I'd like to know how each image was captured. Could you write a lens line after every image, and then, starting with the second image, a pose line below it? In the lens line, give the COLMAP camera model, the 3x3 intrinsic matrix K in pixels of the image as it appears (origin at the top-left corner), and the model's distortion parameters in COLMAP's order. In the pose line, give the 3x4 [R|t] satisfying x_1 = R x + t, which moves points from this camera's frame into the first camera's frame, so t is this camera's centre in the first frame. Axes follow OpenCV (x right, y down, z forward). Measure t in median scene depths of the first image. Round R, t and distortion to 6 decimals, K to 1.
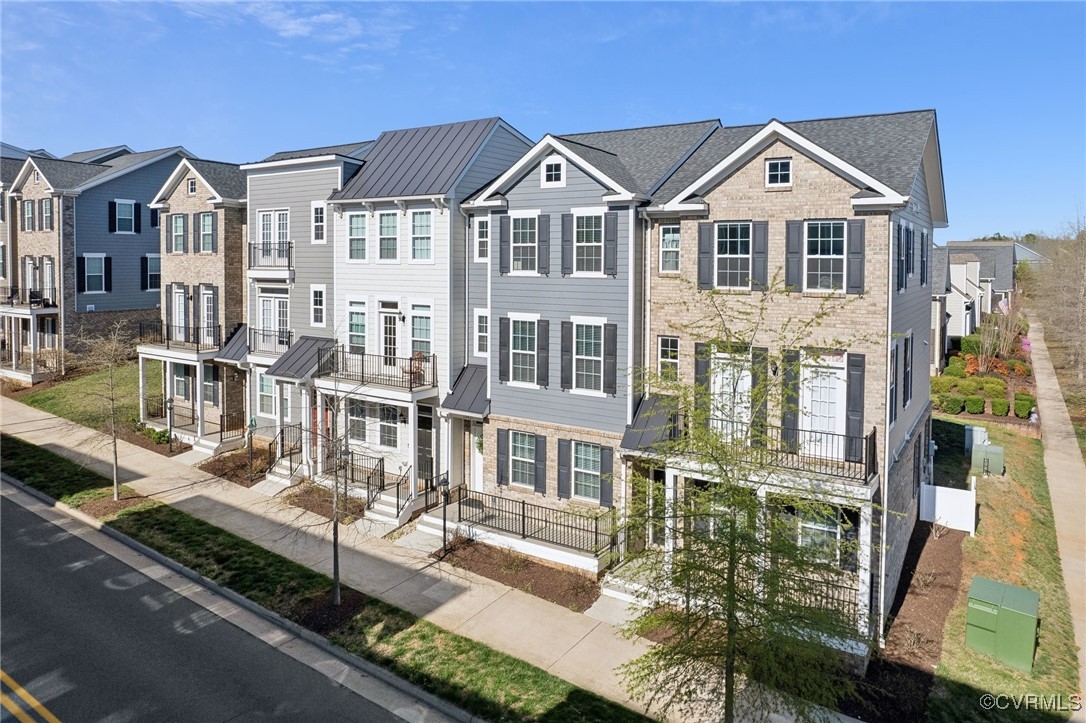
lens RADIAL K [[702.4, 0, 585.6], [0, 702.4, 272.6], [0, 0, 1]] dist [-0.025282, -0.000346]
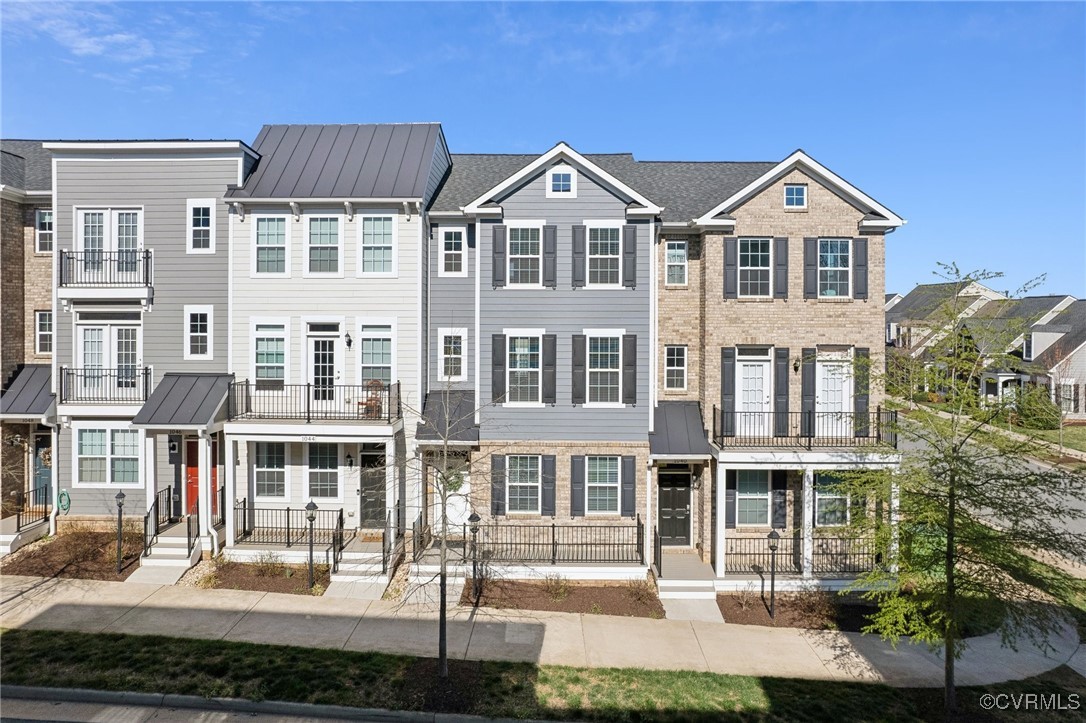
lens RADIAL K [[662.5, 0, 540.9], [0, 662.5, 311.7], [0, 0, 1]] dist [-0.031676, 0.001043]
pose [[0.867163, -0.000581, 0.498023, -0.526557], [0.011199, 0.999769, -0.018333, 0.053051], [-0.497898, 0.021475, 0.866970, 0.220239]]
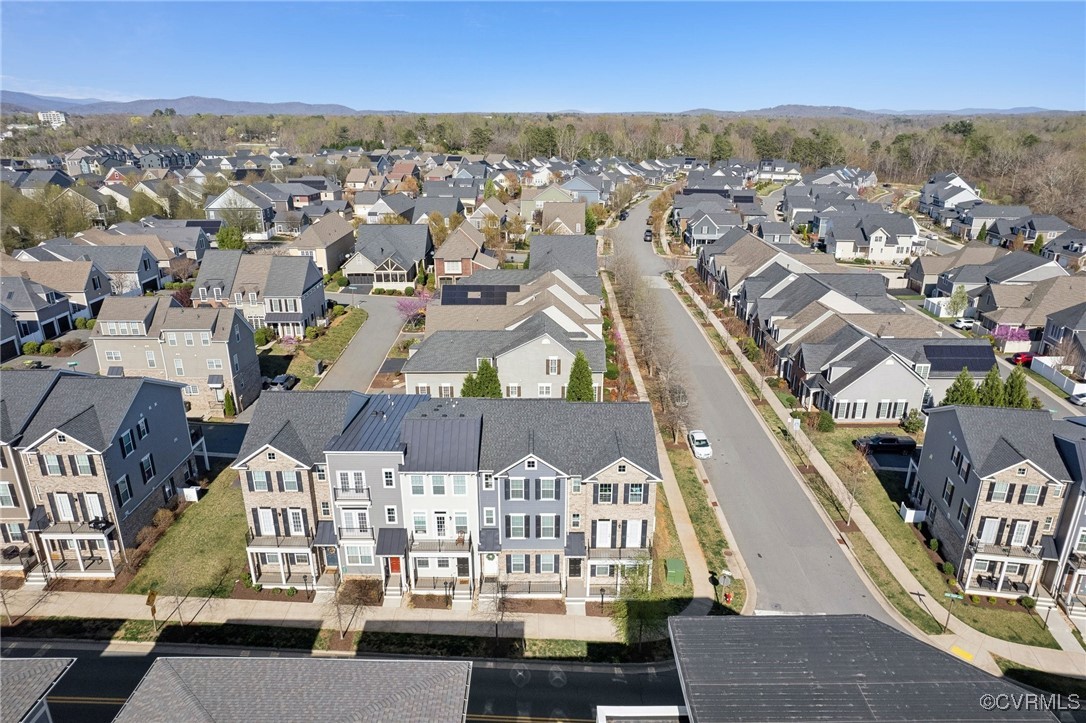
lens RADIAL K [[662.5, 0, 540.9], [0, 662.5, 311.7], [0, 0, 1]] dist [-0.031676, 0.001043]
pose [[0.855627, -0.160314, 0.492139, -1.081301], [0.015777, 0.958461, 0.284788, -1.324734], [-0.517352, -0.235908, 0.822615, -0.819431]]
